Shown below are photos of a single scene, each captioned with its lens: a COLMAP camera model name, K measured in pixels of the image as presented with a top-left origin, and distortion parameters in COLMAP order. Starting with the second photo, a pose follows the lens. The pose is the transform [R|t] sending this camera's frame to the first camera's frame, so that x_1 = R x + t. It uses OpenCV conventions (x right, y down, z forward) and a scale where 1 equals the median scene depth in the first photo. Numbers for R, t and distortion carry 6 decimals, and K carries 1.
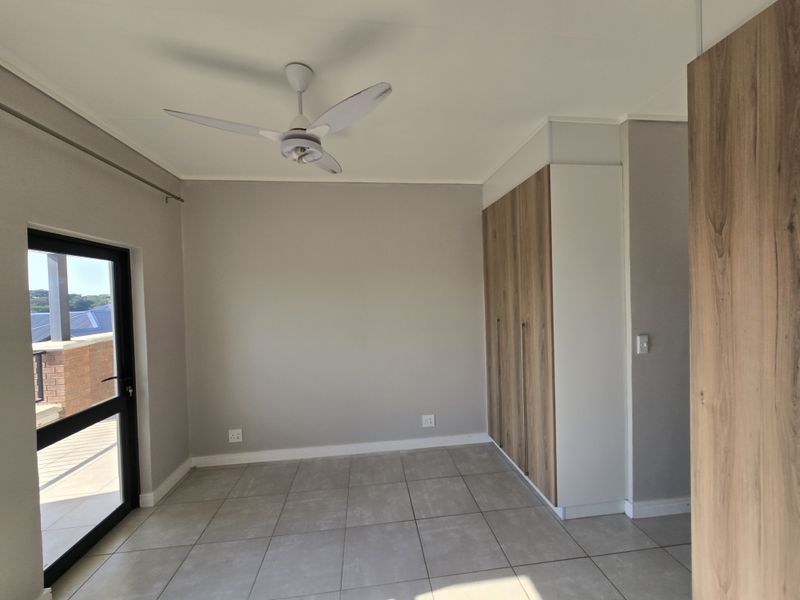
lens RADIAL K [[328.3, 0, 403.3], [0, 328.3, 301.5], [0, 0, 1]] dist [0.001307, 0.000359]
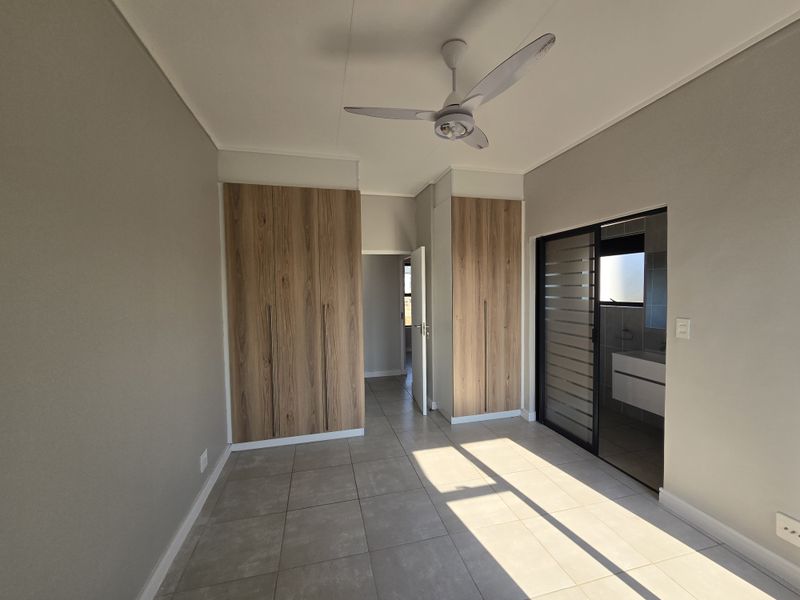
lens RADIAL K [[328.3, 0, 403.3], [0, 328.3, 301.5], [0, 0, 1]] dist [0.001307, 0.000359]
pose [[-0.131124, -0.006635, 0.991344, -0.911453], [0.038285, 0.999198, 0.011751, 0.052067], [-0.990626, 0.039494, -0.130765, 0.911516]]
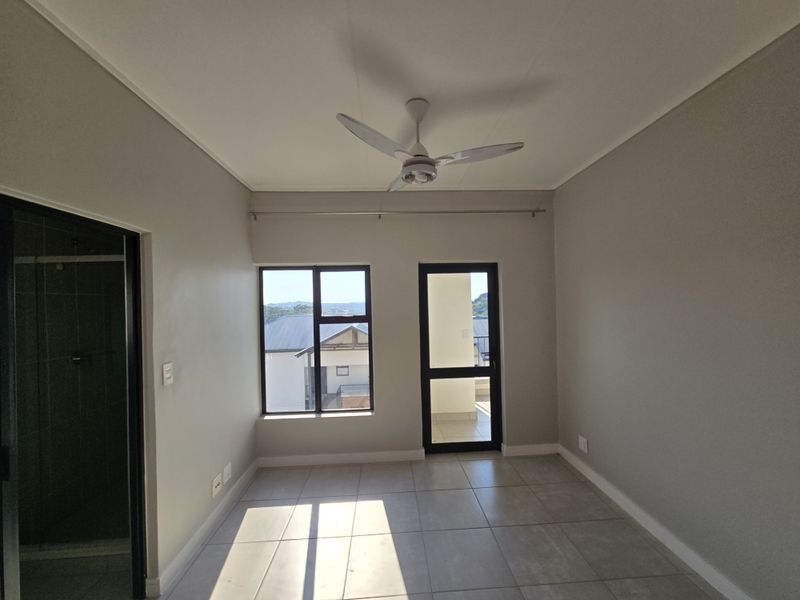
lens RADIAL K [[324.4, 0, 402.9], [0, 324.4, 299.2], [0, 0, 1]] dist [0.000391, 0.000016]
pose [[-0.058470, 0.017162, -0.998142, 0.570621], [0.003614, 0.999849, 0.016979, -0.030522], [0.998283, -0.002614, -0.058523, 0.697832]]
